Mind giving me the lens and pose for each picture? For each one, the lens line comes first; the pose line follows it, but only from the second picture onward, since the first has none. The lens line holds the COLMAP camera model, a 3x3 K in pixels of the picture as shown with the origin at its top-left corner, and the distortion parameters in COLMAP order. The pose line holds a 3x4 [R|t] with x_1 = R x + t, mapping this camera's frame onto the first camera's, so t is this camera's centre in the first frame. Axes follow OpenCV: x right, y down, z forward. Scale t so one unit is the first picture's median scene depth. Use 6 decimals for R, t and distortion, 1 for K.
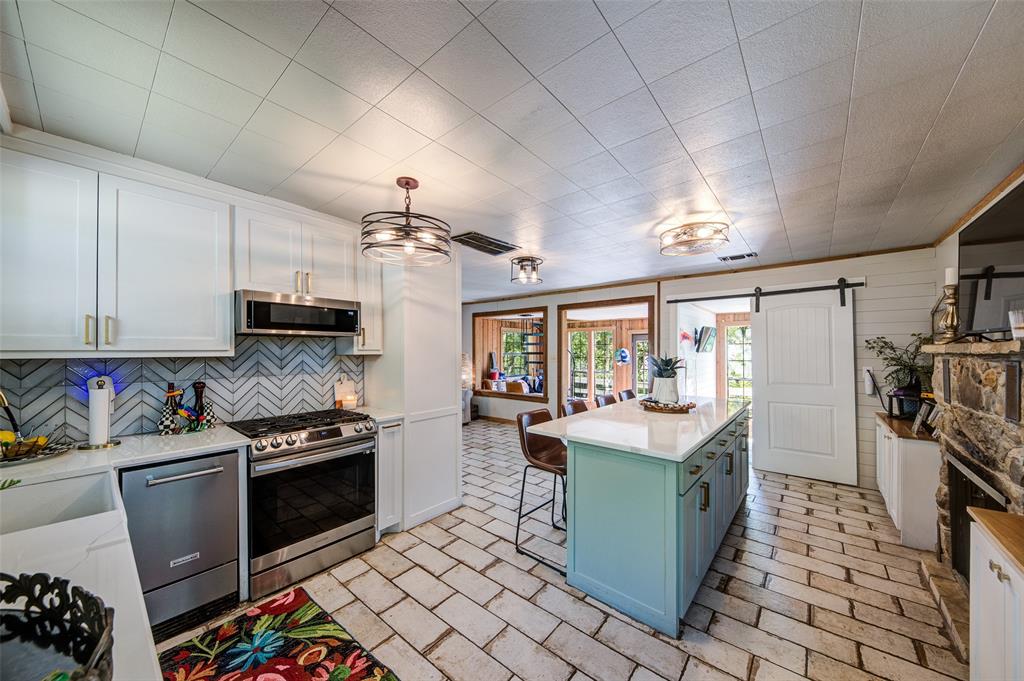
lens RADIAL K [[350.4, 0, 531.1], [0, 350.4, 344.9], [0, 0, 1]] dist [0.002465, 0.000062]
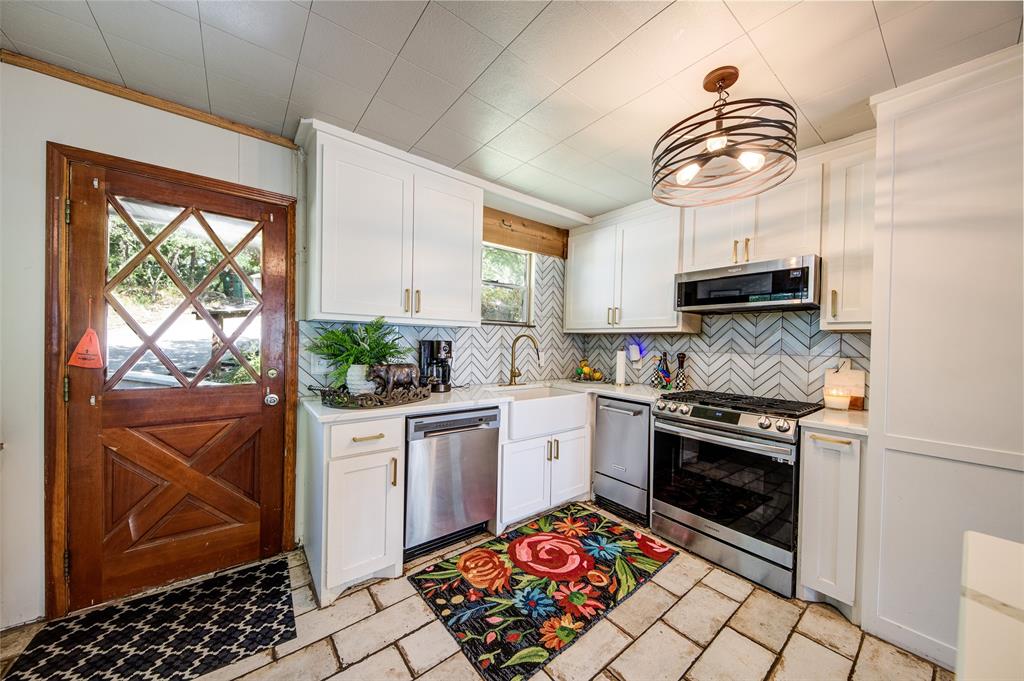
lens RADIAL K [[350.4, 0, 531.1], [0, 350.4, 344.9], [0, 0, 1]] dist [0.002465, 0.000062]
pose [[-0.216384, 0.002164, -0.976306, 0.450380], [0.001199, 0.999997, 0.001950, 0.078545], [0.976308, -0.000749, -0.216386, 0.816699]]
